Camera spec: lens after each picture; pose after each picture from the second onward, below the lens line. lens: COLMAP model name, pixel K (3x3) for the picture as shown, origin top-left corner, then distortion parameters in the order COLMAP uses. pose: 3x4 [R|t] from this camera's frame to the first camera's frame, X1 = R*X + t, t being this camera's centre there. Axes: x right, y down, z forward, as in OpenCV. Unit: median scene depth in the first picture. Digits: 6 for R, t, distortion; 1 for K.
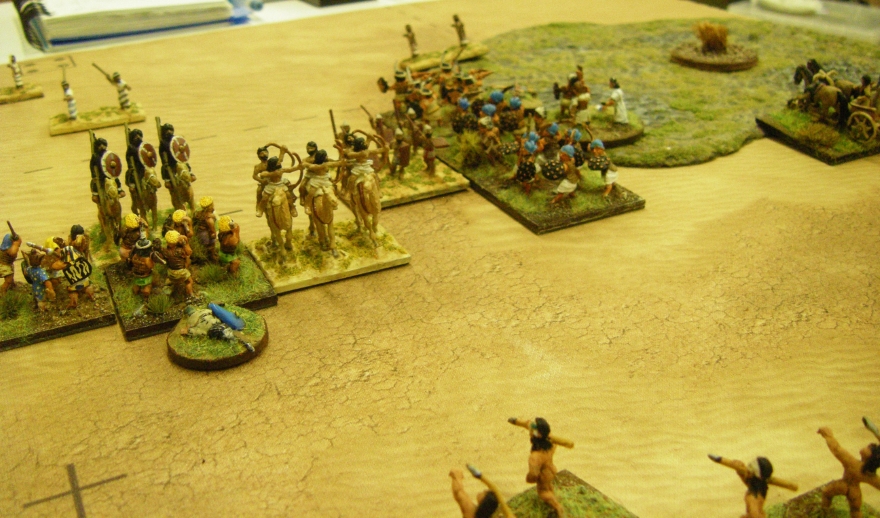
lens RADIAL K [[1026.9, 0, 433.4], [0, 1026.9, 256.2], [0, 0, 1]] dist [-0.060608, 0.000000]
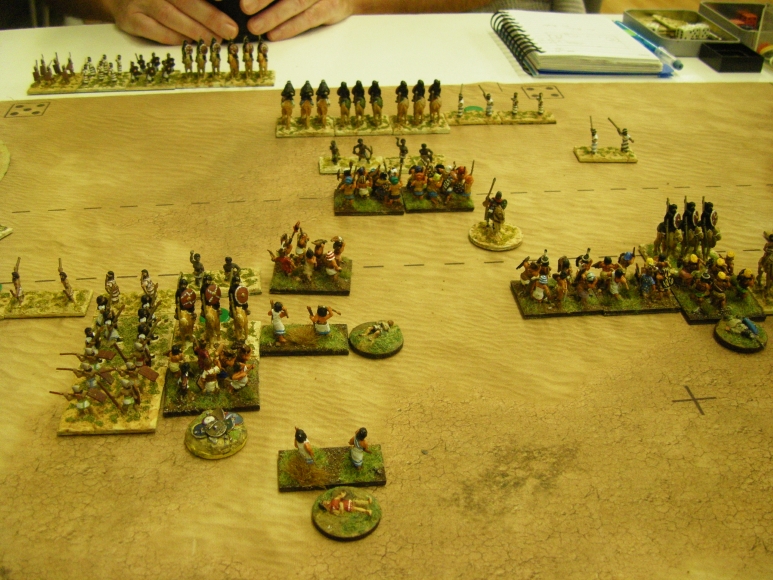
lens RADIAL K [[886.8, 0, 382.1], [0, 886.8, 291.4], [0, 0, 1]] dist [-0.112881, 0.000000]
pose [[0.934389, 0.226397, -0.275067, -0.255815], [-0.190796, 0.970057, 0.150290, -0.073986], [0.300856, -0.087948, 0.949606, -0.478405]]
